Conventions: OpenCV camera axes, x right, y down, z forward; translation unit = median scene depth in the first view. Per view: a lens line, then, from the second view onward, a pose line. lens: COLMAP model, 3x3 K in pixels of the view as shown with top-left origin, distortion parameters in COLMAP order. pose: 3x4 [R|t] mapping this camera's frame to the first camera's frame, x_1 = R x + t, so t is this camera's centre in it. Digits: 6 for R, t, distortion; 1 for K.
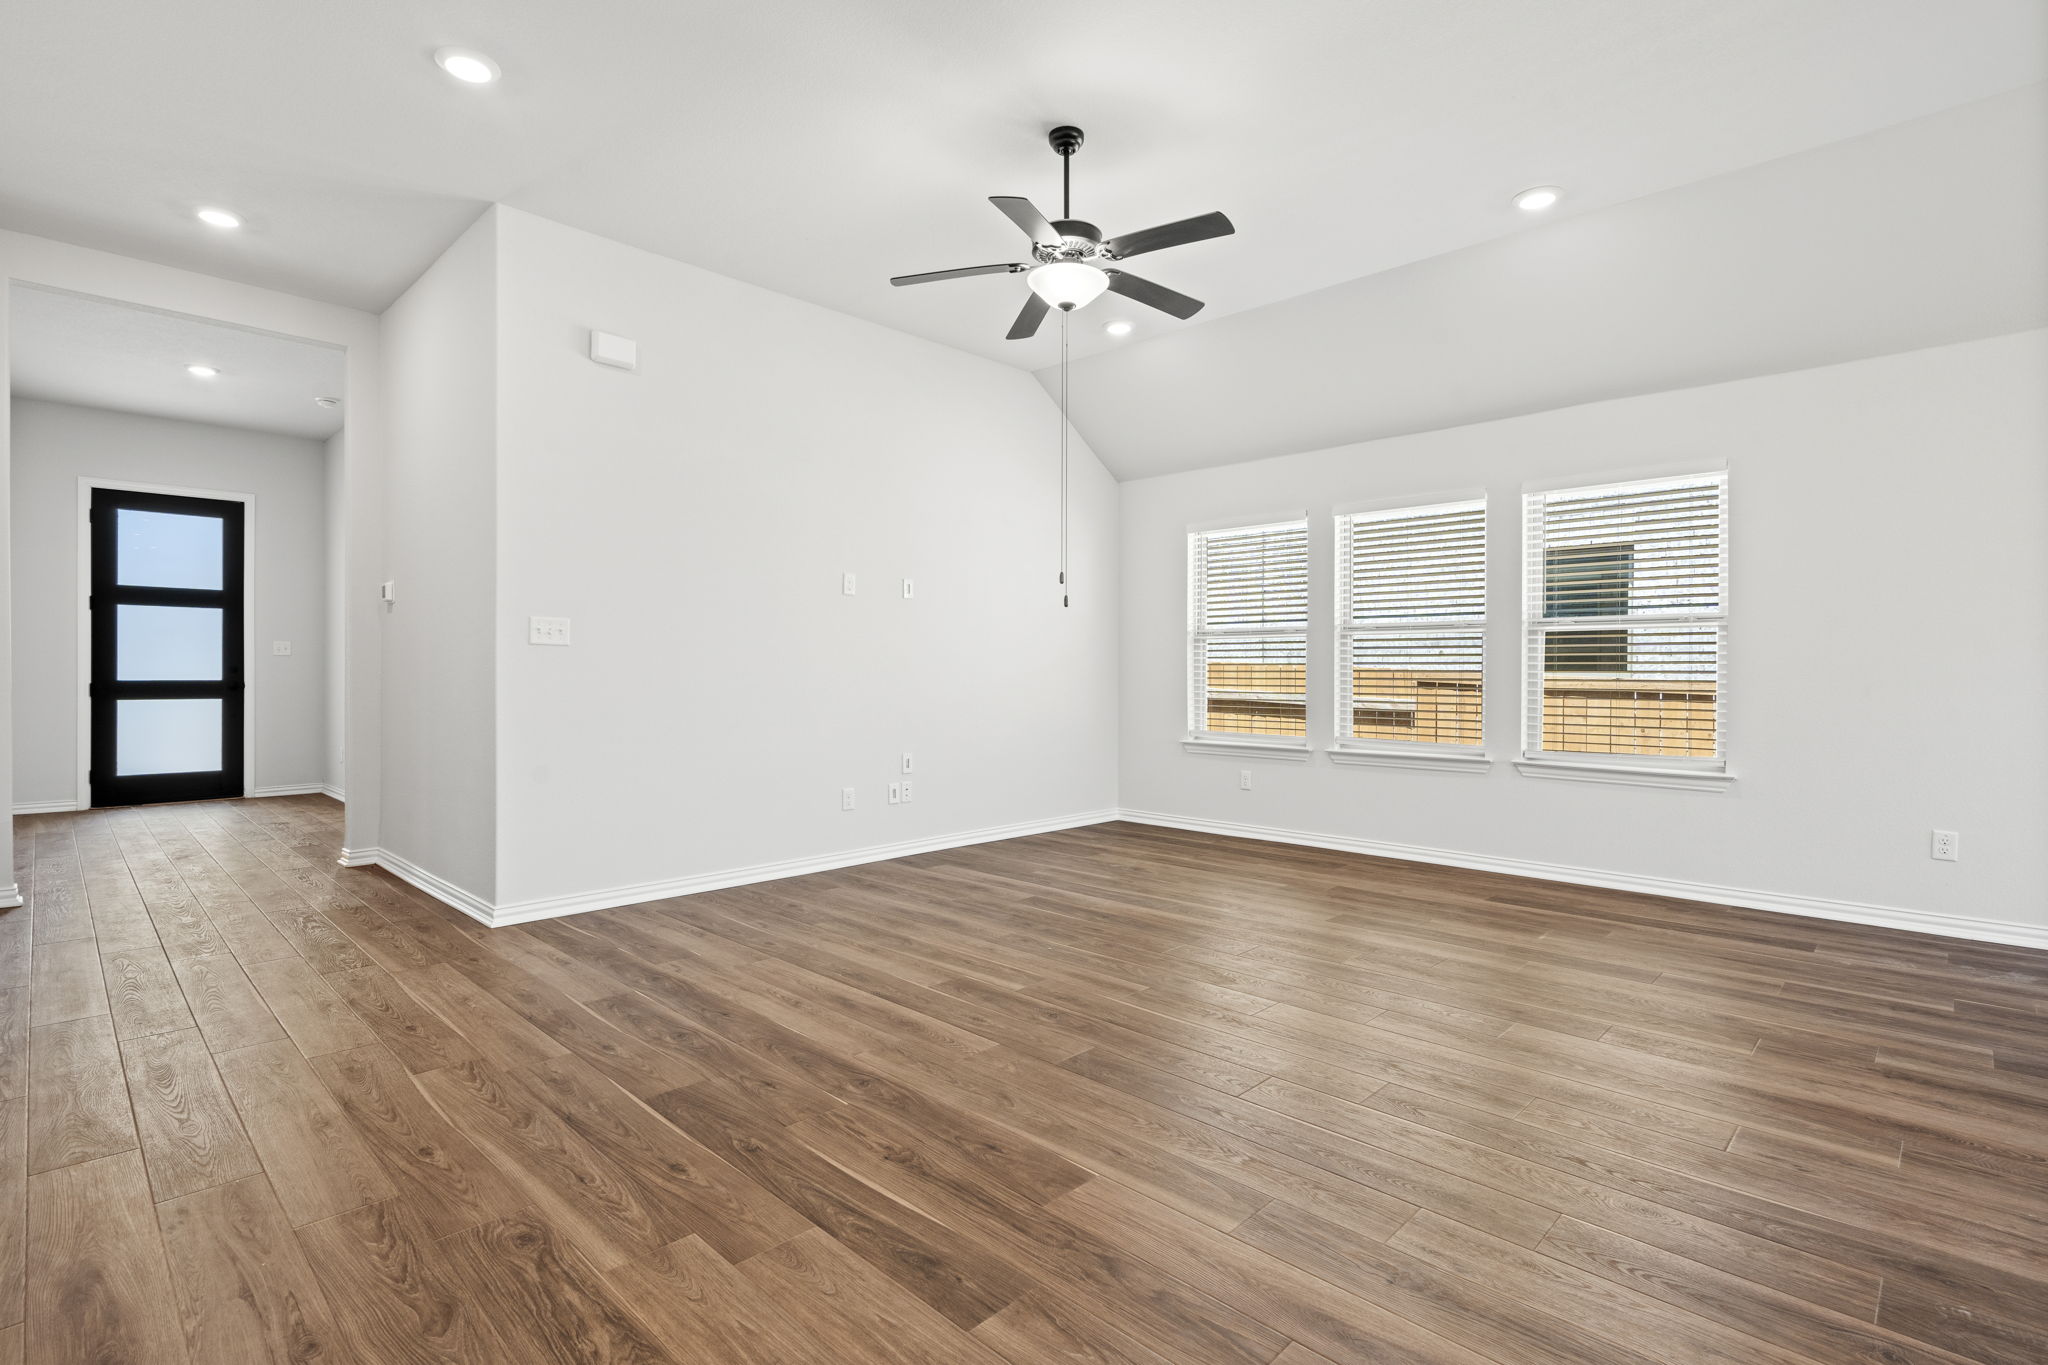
lens RADIAL K [[977.9, 0, 1015.8], [0, 977.9, 679.2], [0, 0, 1]] dist [-0.002117, -0.000056]
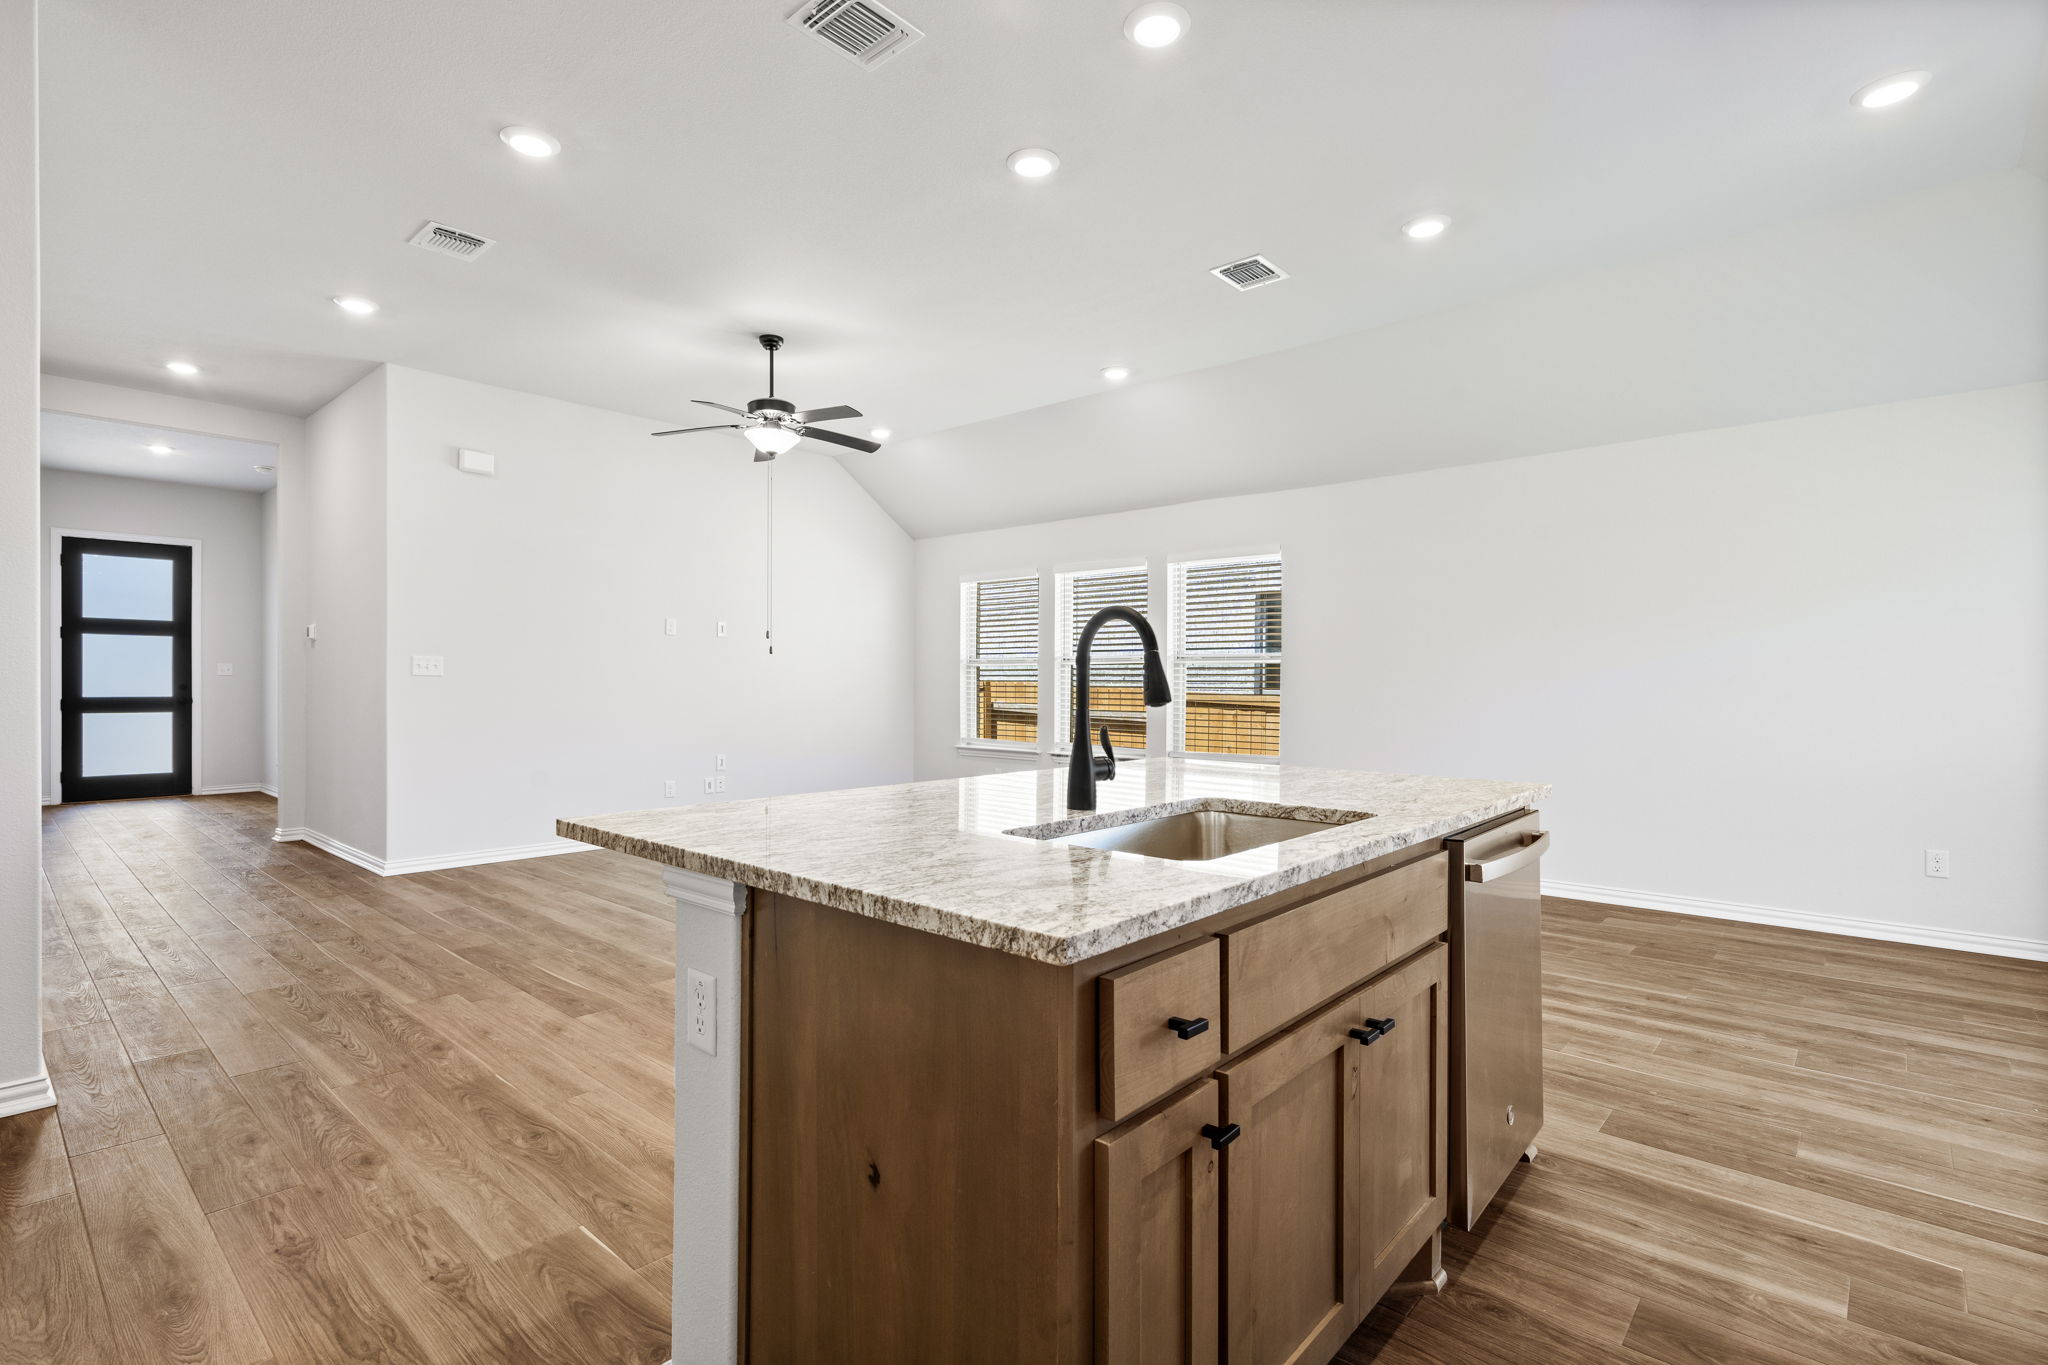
lens RADIAL K [[968.3, 0, 1012.1], [0, 968.3, 692.2], [0, 0, 1]] dist [-0.003027, -0.000271]
pose [[0.999053, 0.000557, 0.043516, 0.281676], [-0.000683, 0.999996, 0.002894, -0.015595], [-0.043514, -0.002921, 0.999049, -0.394579]]
